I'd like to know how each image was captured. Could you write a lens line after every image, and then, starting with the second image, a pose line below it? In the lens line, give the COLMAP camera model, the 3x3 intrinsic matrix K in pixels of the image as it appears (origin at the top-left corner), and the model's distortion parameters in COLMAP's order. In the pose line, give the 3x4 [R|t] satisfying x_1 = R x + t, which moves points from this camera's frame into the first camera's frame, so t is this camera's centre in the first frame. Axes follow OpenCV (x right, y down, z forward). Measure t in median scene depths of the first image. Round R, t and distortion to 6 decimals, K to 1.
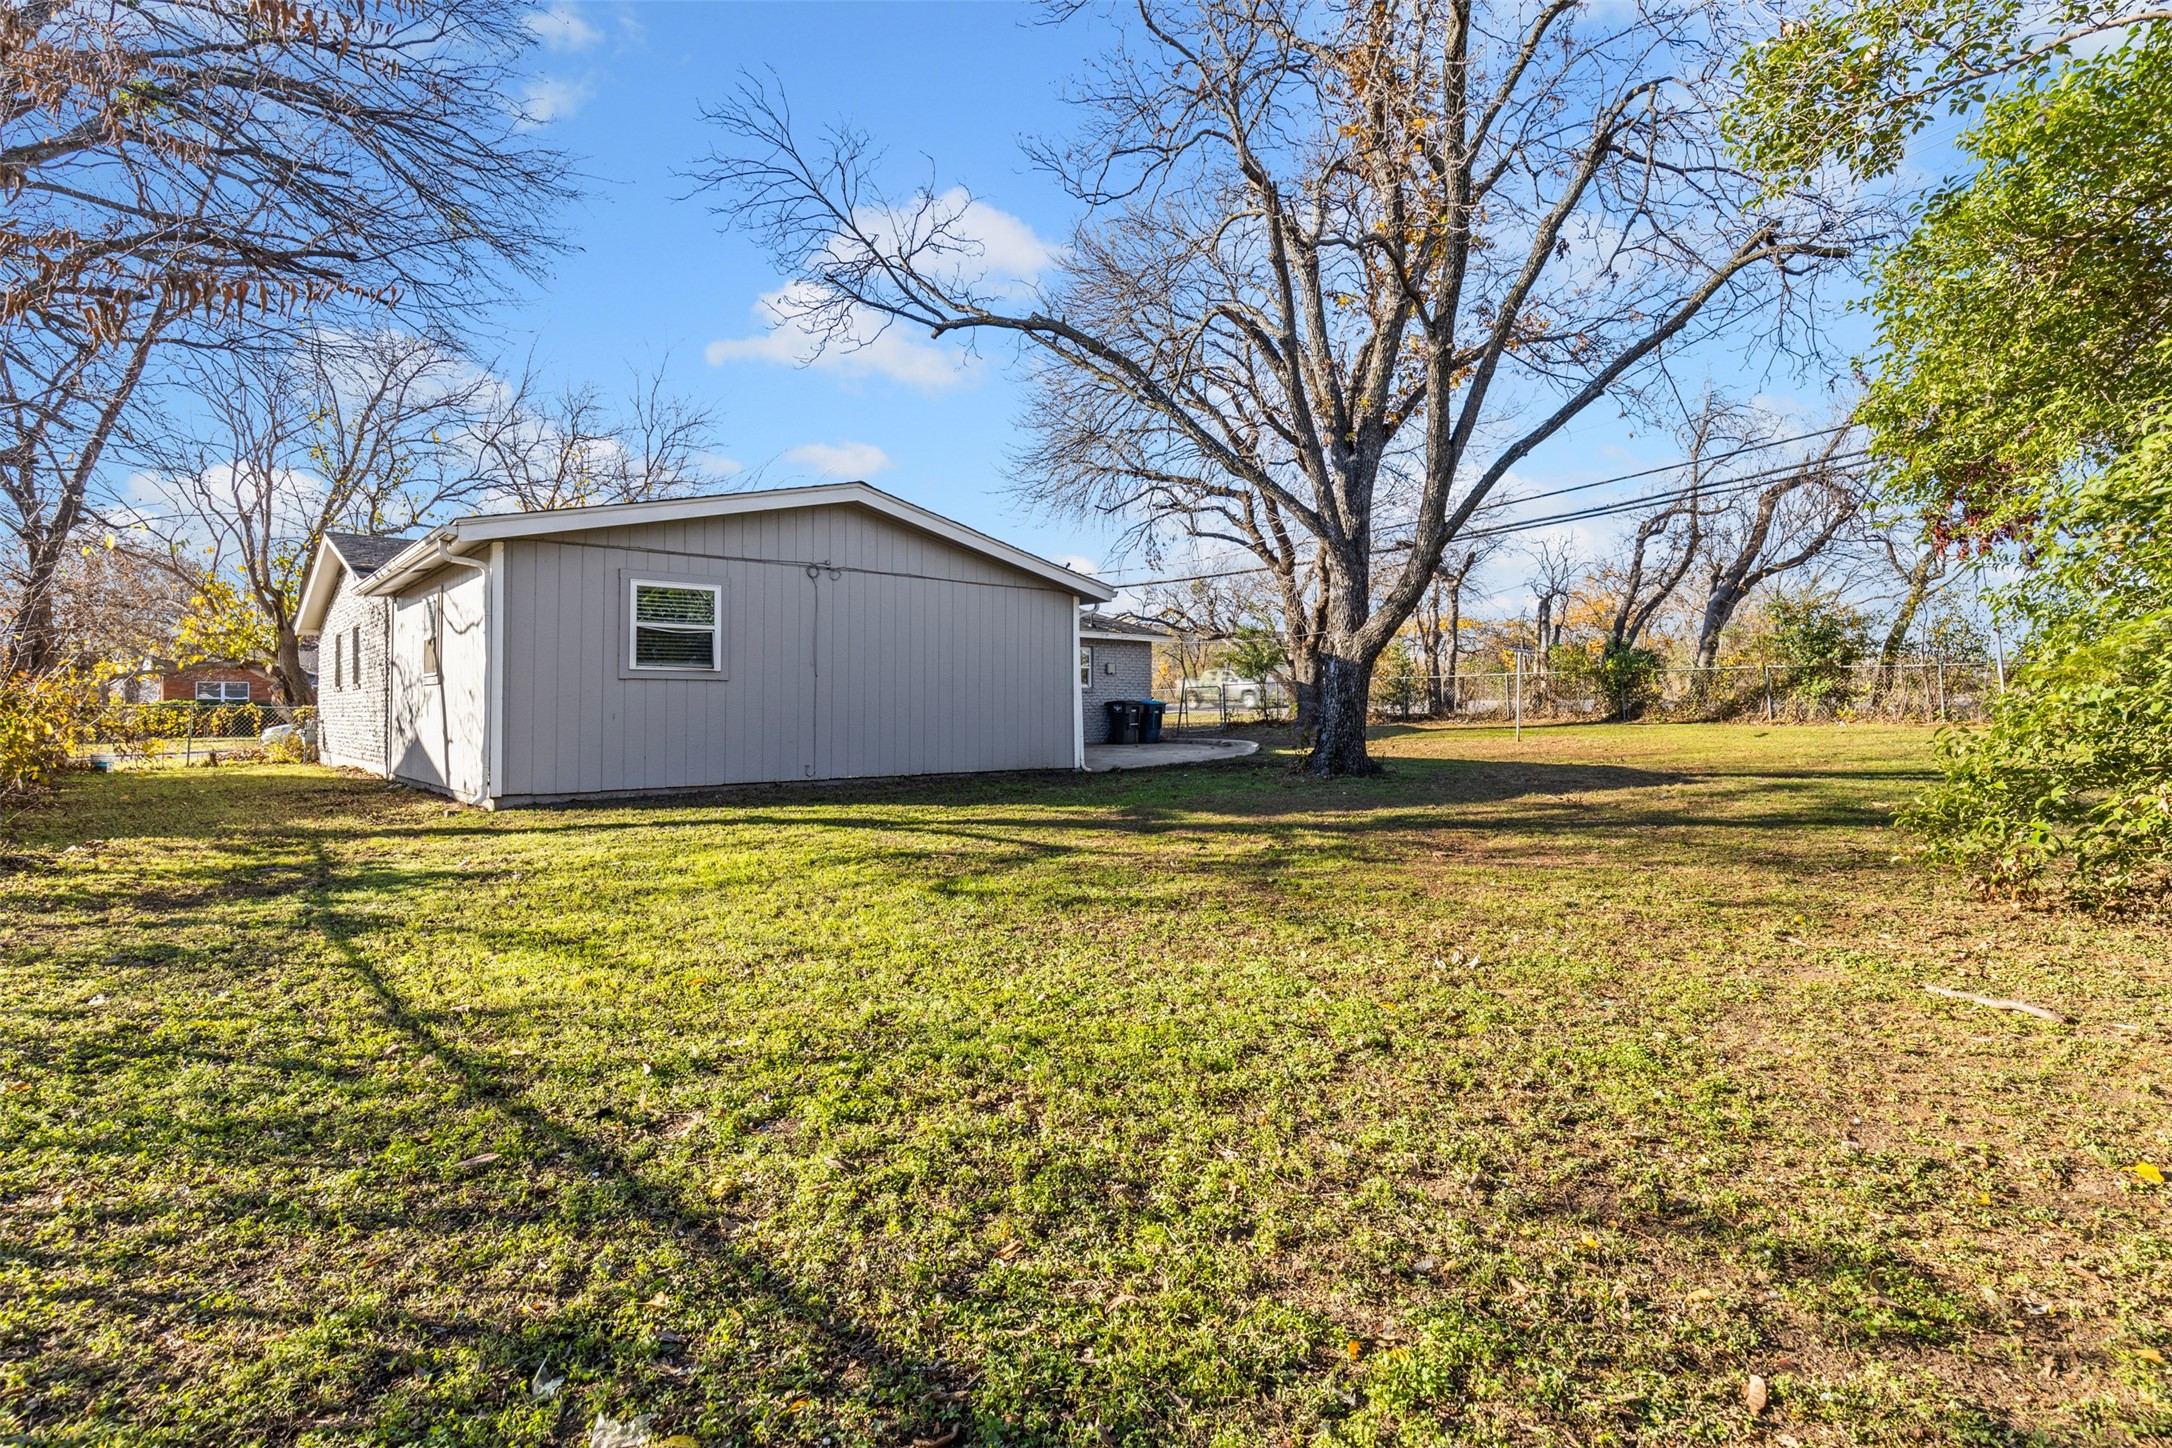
lens RADIAL K [[973.5, 0, 1094.9], [0, 973.5, 732.7], [0, 0, 1]] dist [0.000791, -0.000038]
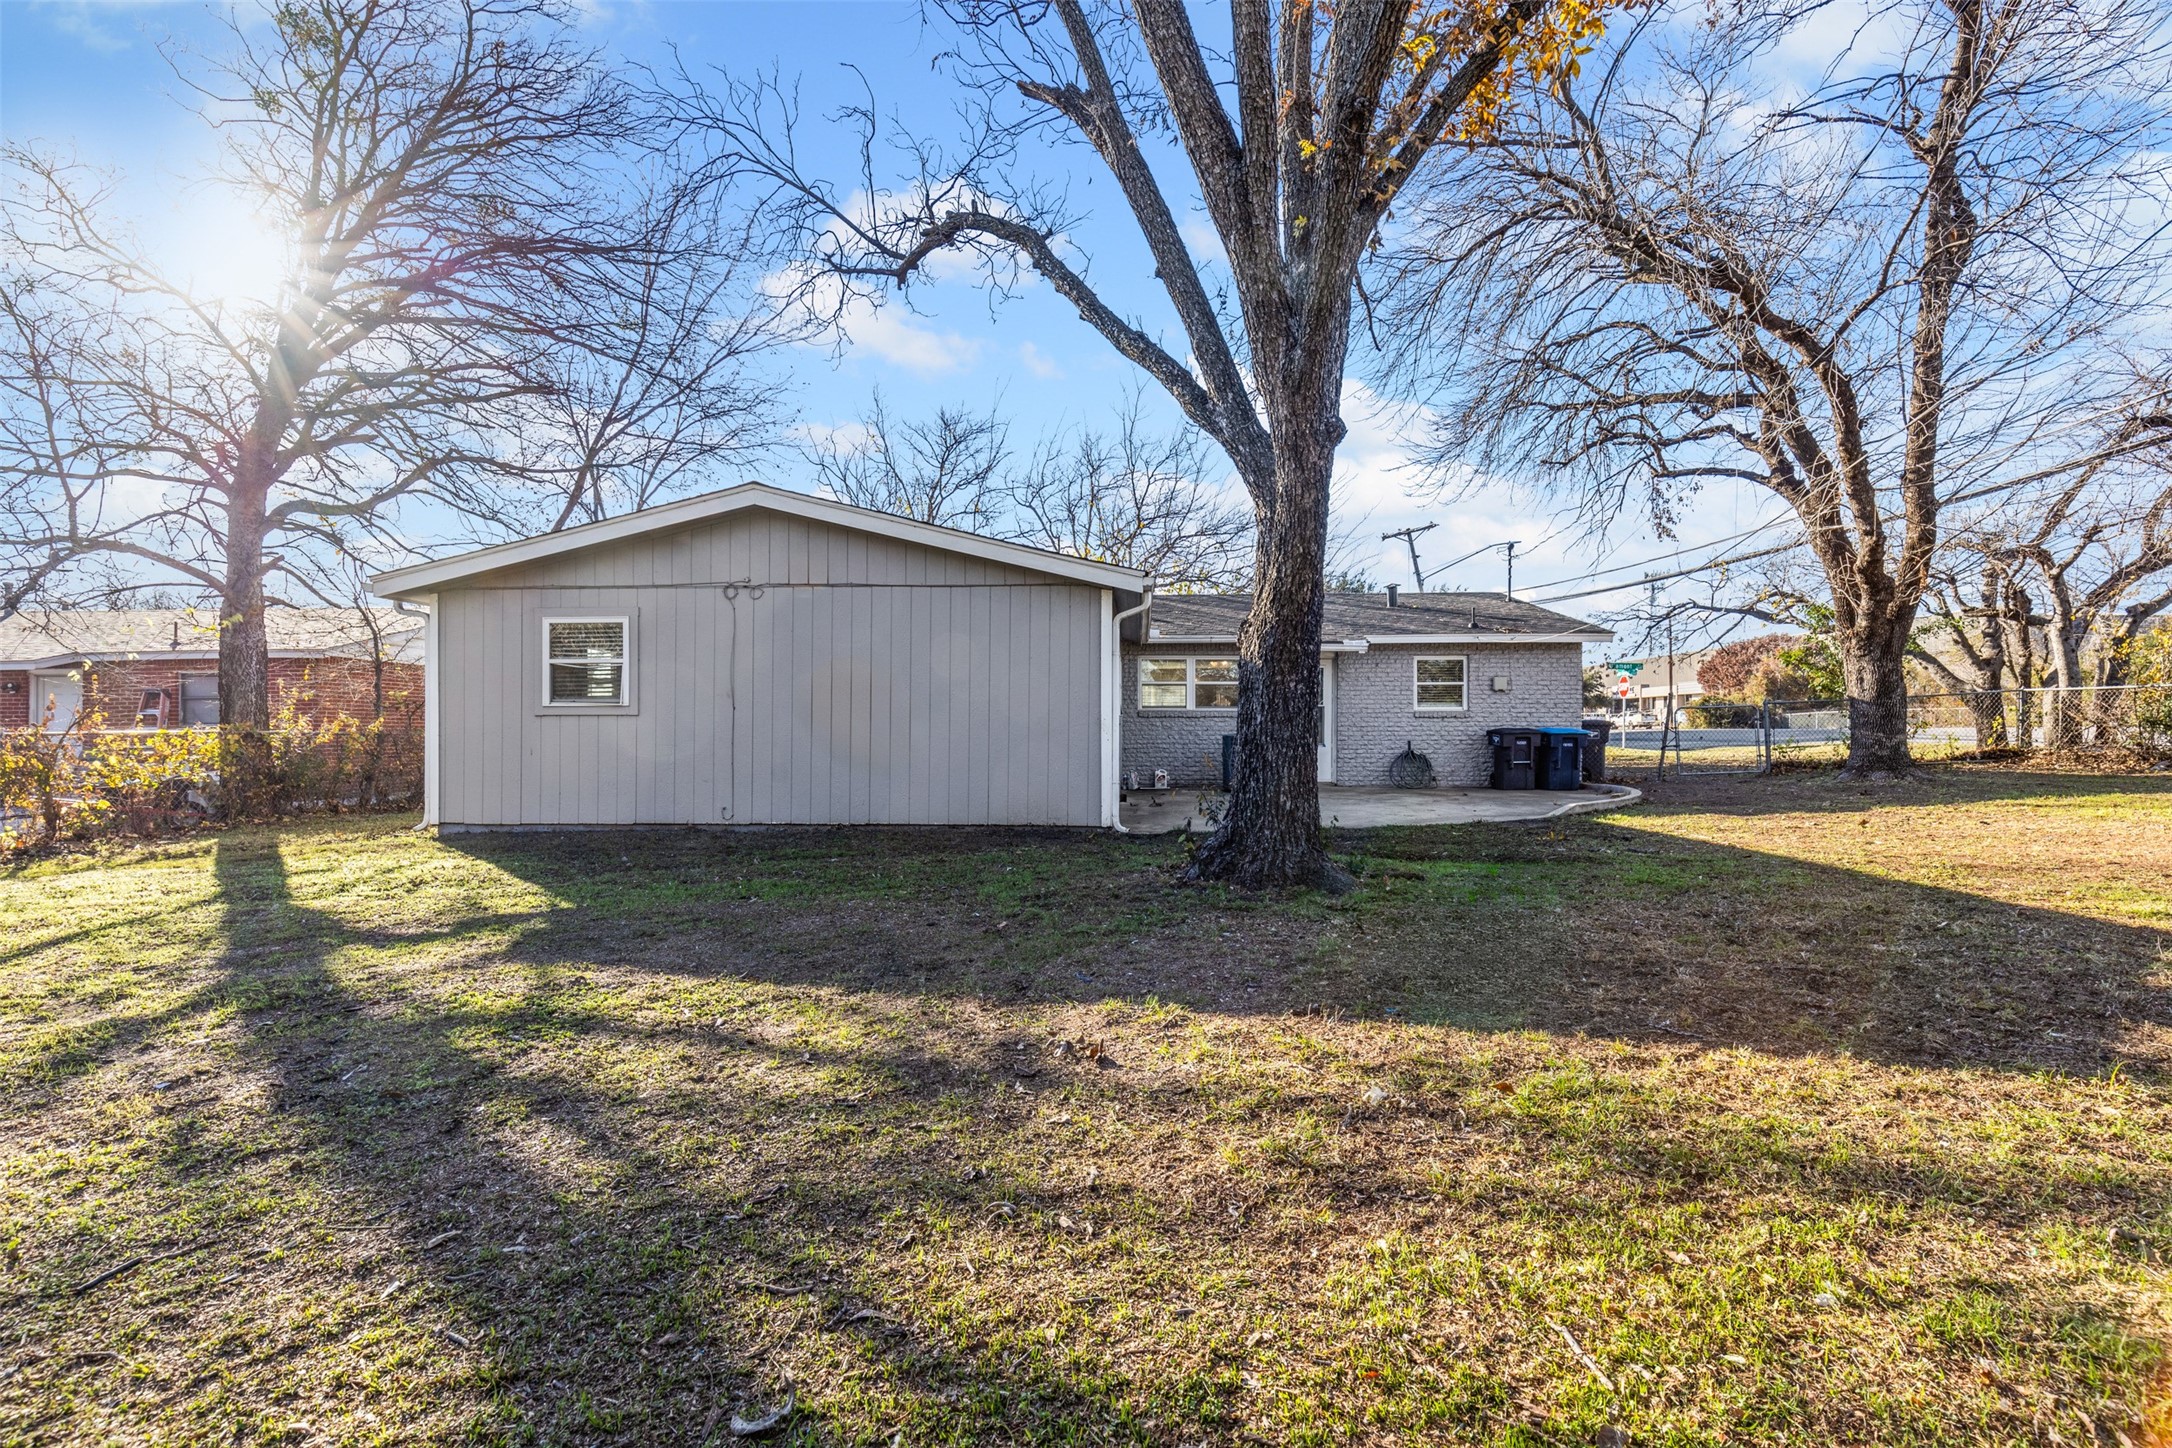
lens RADIAL K [[973.5, 0, 1094.9], [0, 973.5, 732.7], [0, 0, 1]] dist [0.000791, -0.000038]
pose [[0.740619, -0.002218, -0.671921, 0.553831], [-0.016606, 0.999629, -0.021603, -0.022834], [0.671720, 0.027157, 0.740307, 0.565462]]
